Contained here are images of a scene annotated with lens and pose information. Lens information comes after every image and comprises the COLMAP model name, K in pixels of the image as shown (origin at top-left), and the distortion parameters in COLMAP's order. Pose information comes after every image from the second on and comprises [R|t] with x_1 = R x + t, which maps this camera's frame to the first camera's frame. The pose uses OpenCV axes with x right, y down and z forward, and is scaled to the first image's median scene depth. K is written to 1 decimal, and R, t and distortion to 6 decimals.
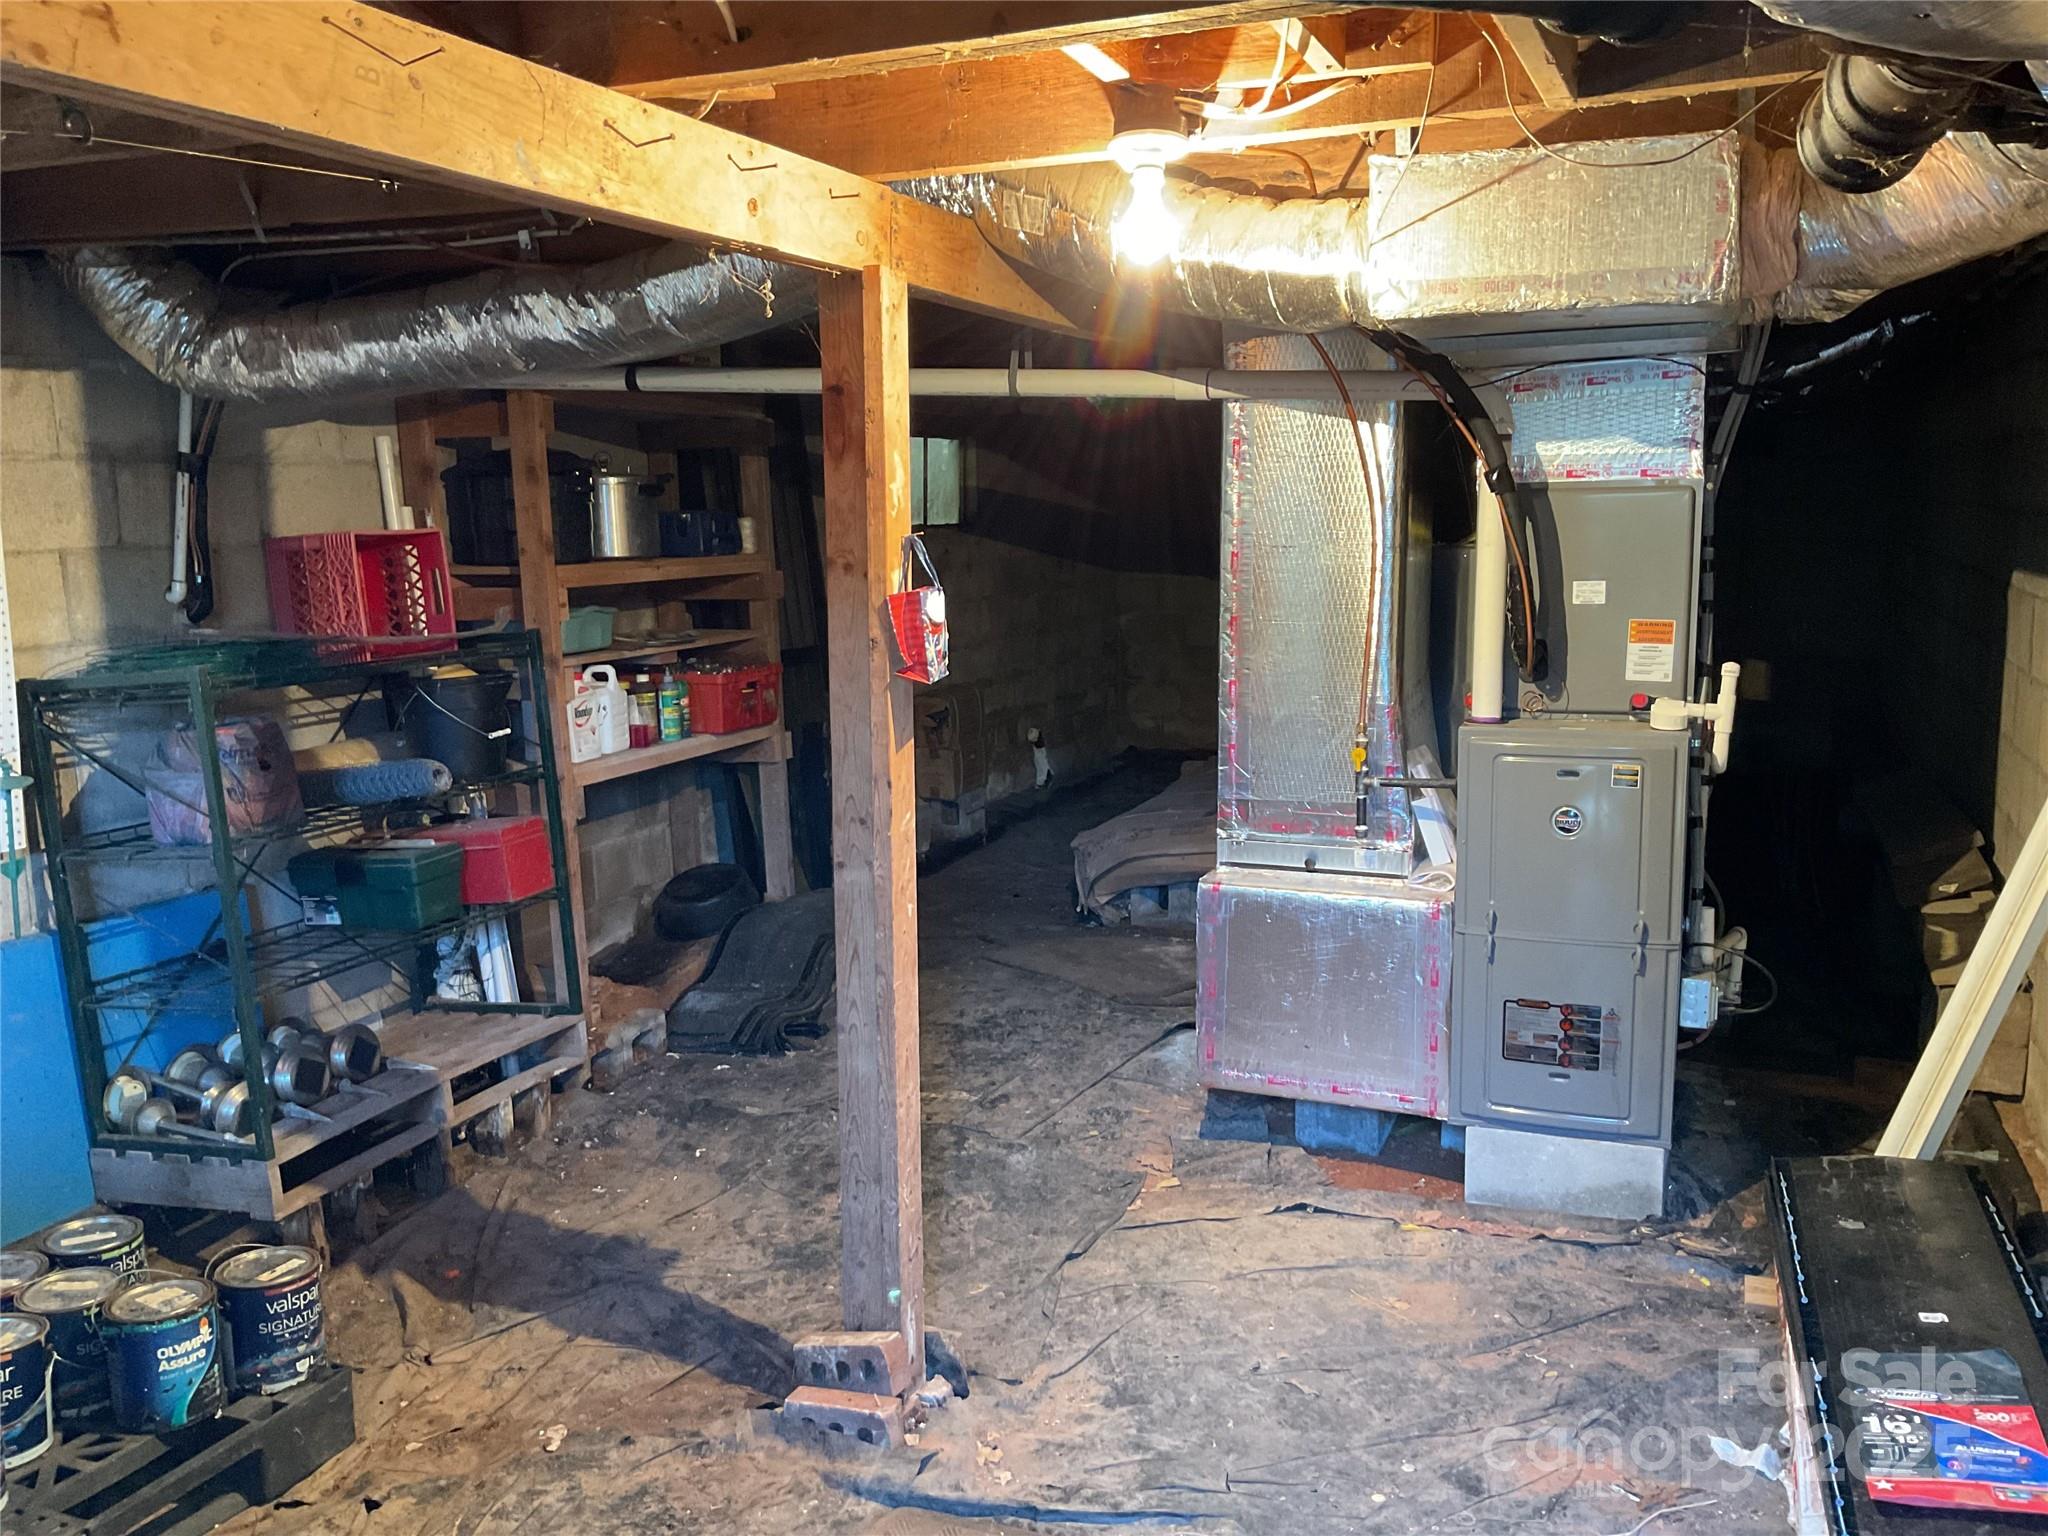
lens RADIAL K [[1694.9, 0, 984.3], [0, 1694.9, 771.0], [0, 0, 1]] dist [0.082034, -0.135720]
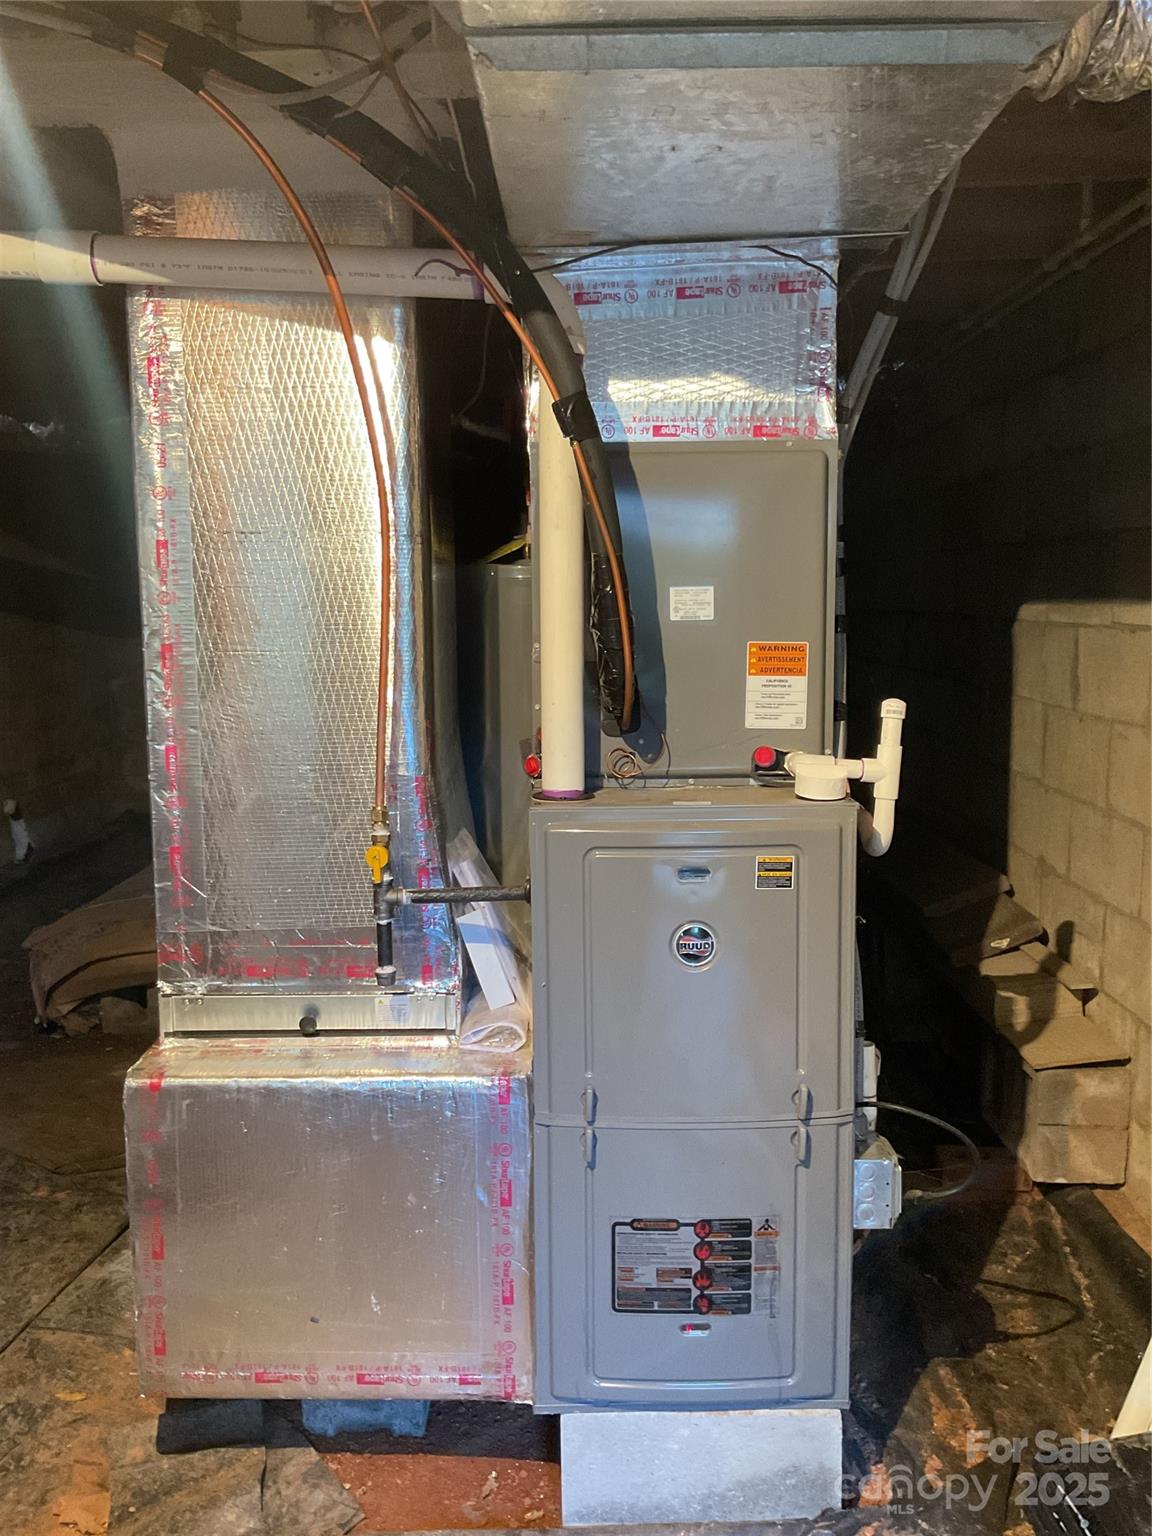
lens RADIAL K [[1271.2, 0, 582.3], [0, 1271.2, 765.4], [0, 0, 1]] dist [0.082034, -0.135720]
pose [[0.920768, -0.040461, 0.388007, 0.106254], [0.052455, 0.998416, -0.020368, -0.029592], [-0.386568, 0.039107, 0.921431, 0.523695]]
